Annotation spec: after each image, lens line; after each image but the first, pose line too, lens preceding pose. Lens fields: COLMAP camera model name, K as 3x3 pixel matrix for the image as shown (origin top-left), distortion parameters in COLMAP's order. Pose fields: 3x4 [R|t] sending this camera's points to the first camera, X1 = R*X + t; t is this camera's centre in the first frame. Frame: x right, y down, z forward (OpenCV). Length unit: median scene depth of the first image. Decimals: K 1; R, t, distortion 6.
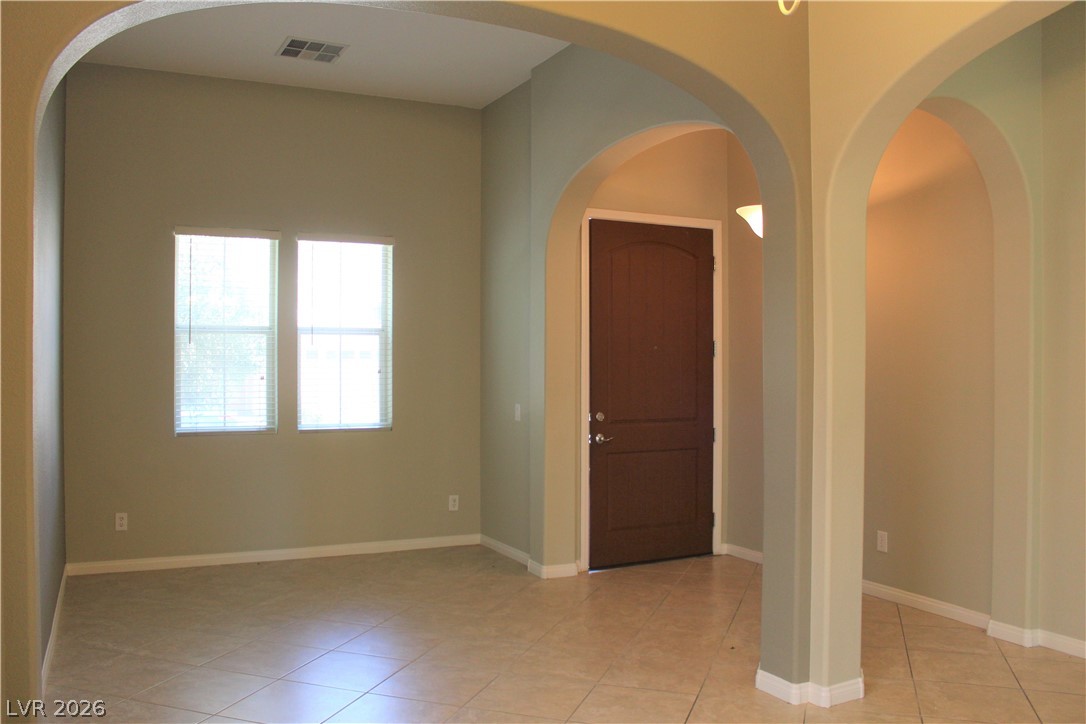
lens RADIAL K [[911.2, 0, 542.4], [0, 911.2, 355.1], [0, 0, 1]] dist [-0.176941, 0.163873]
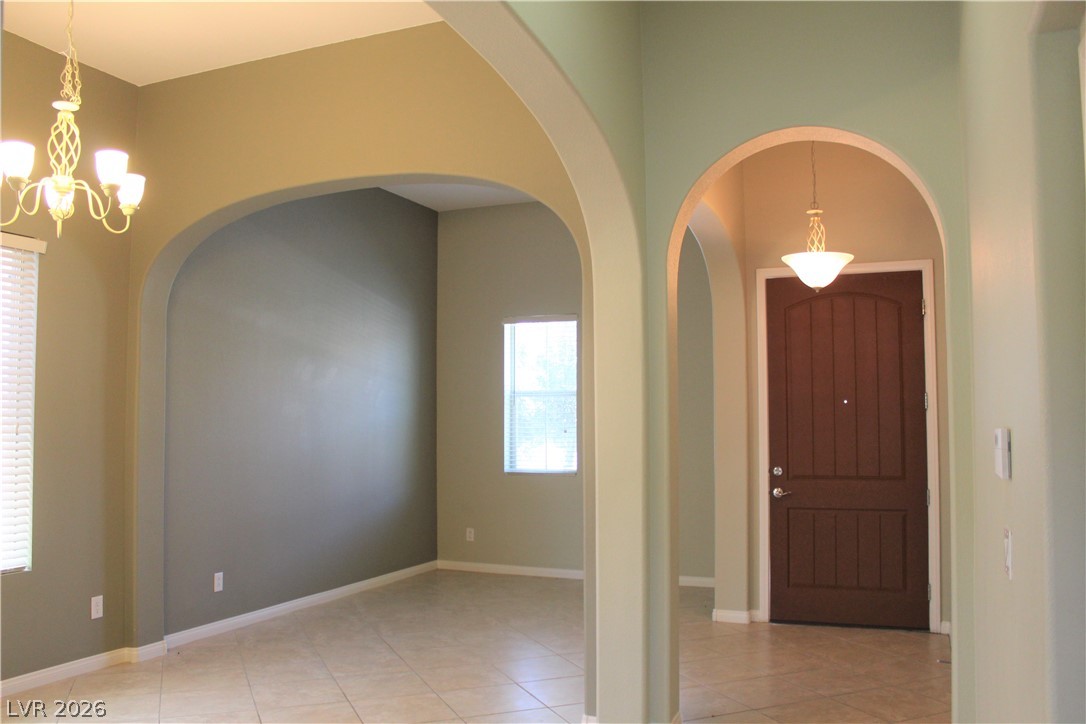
lens RADIAL K [[911.2, 0, 542.4], [0, 911.2, 355.1], [0, 0, 1]] dist [-0.176941, 0.163873]
pose [[0.656949, -0.054294, -0.751978, 0.653181], [0.011537, 0.998011, -0.061978, -0.002410], [0.753847, 0.032041, 0.656268, 0.140417]]
